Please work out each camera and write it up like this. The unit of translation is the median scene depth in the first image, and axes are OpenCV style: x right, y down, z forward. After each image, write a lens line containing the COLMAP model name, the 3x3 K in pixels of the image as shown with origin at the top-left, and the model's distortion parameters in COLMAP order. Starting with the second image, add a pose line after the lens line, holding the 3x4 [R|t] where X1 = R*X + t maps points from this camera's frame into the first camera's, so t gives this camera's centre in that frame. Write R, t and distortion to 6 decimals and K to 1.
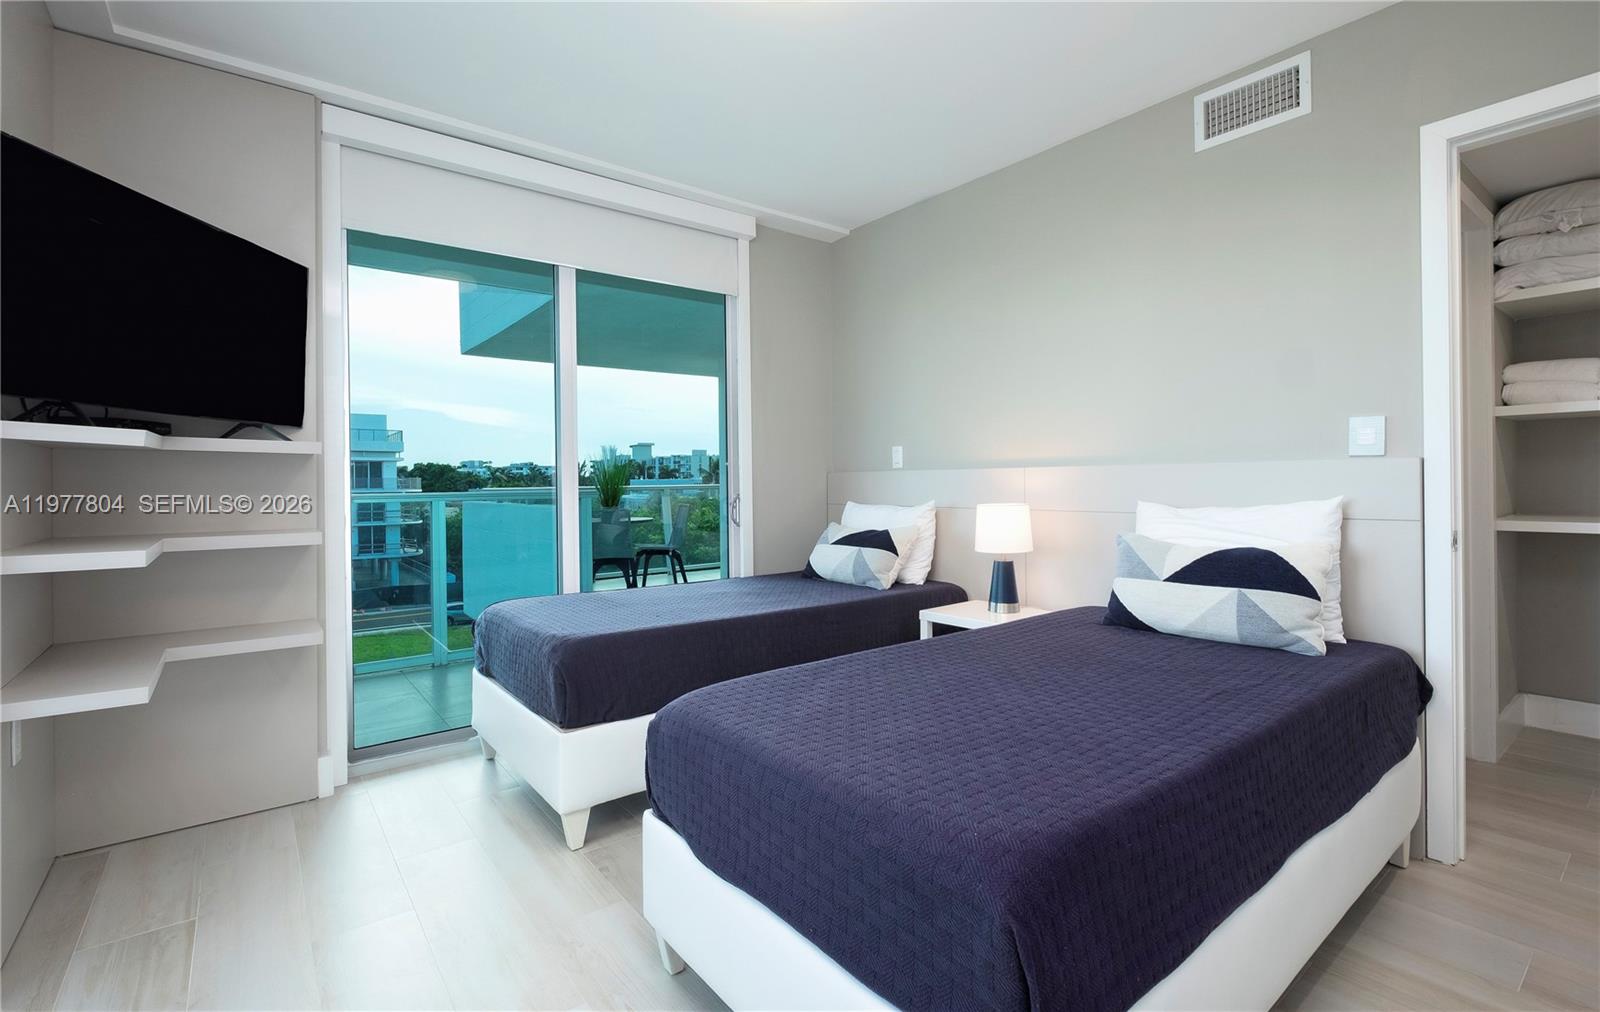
lens RADIAL K [[709.6, 0, 800.4], [0, 709.6, 480.0], [0, 0, 1]] dist [0.000064, -0.000993]
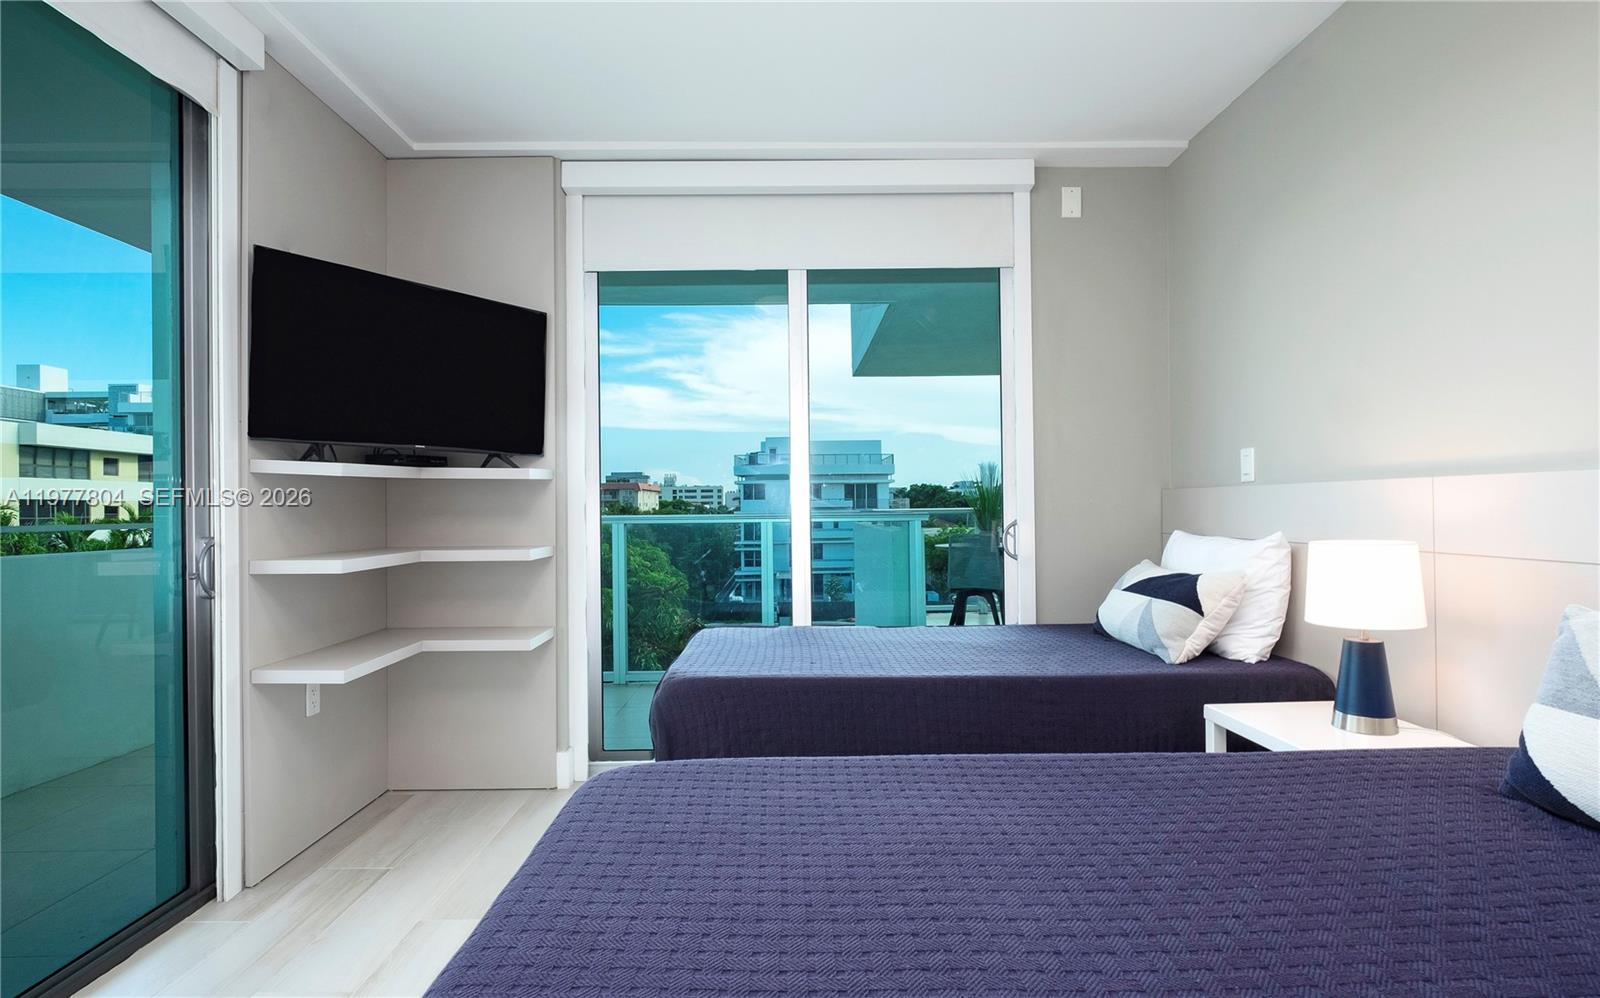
lens RADIAL K [[753.4, 0, 803.9], [0, 753.4, 505.7], [0, 0, 1]] dist [-0.002810, -0.001031]
pose [[0.799914, -0.000352, -0.600114, 0.260601], [0.005247, 0.999966, 0.006407, -0.000872], [0.600092, -0.008274, 0.799889, 0.222492]]
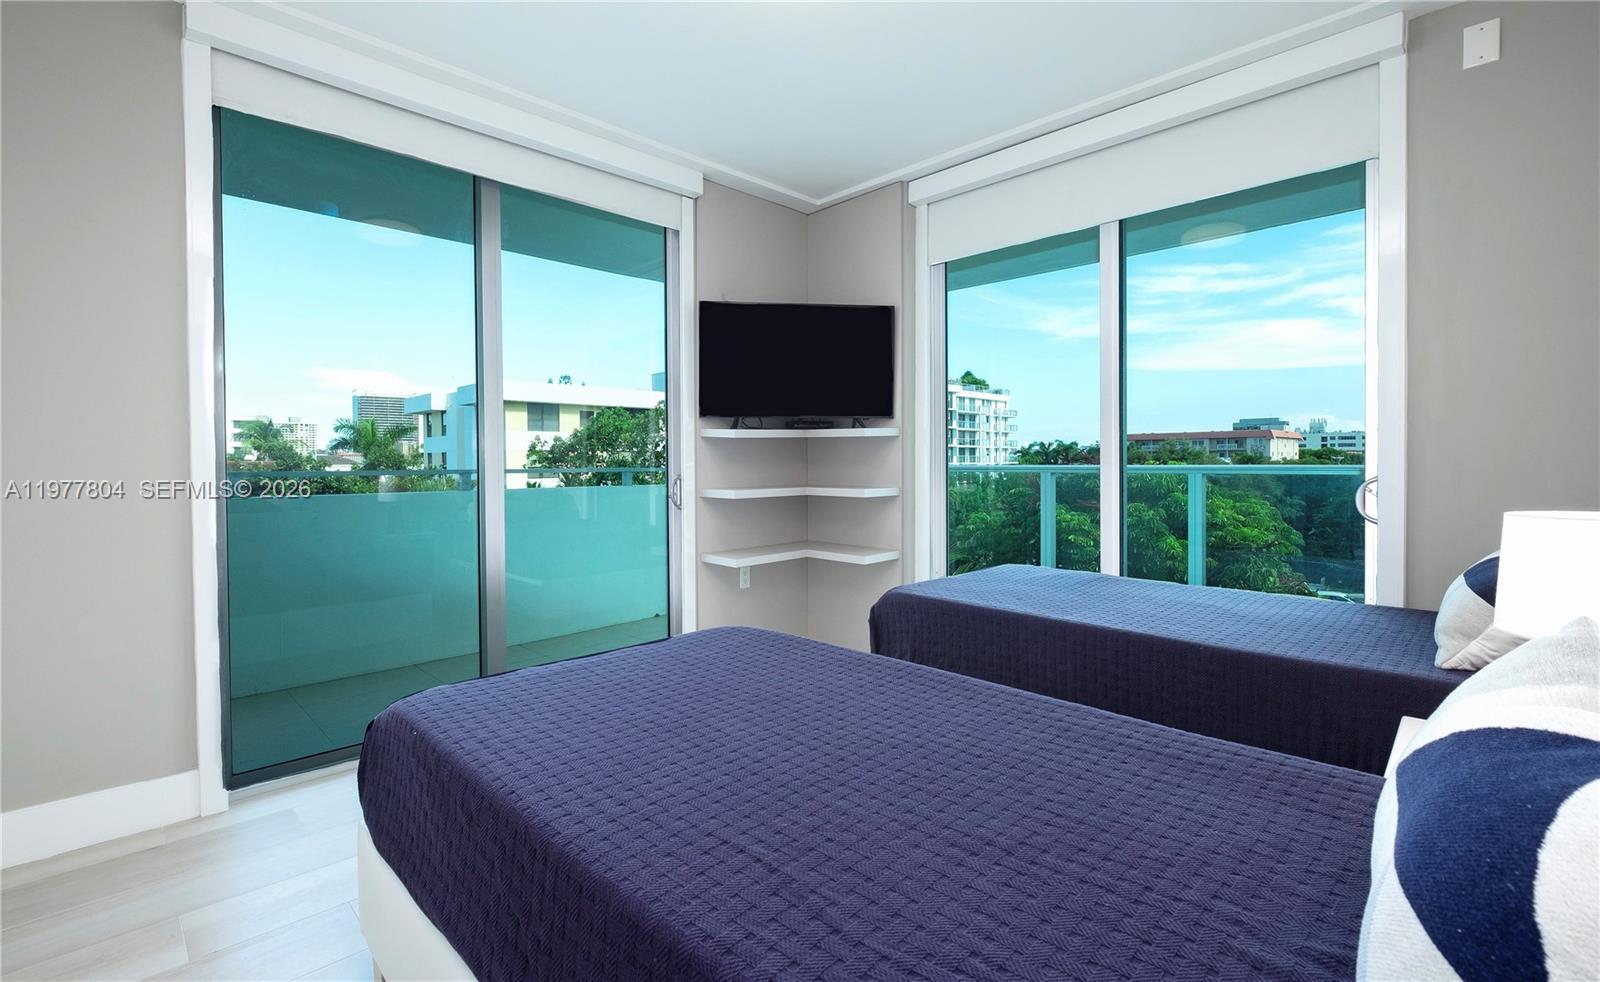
lens RADIAL K [[714.1, 0, 797.3], [0, 714.1, 476.8], [0, 0, 1]] dist [0.000468, -0.001780]
pose [[0.117090, 0.031186, -0.992632, 0.554529], [0.006986, 0.999456, 0.032224, -0.002099], [0.993097, -0.010707, 0.116808, 0.481764]]
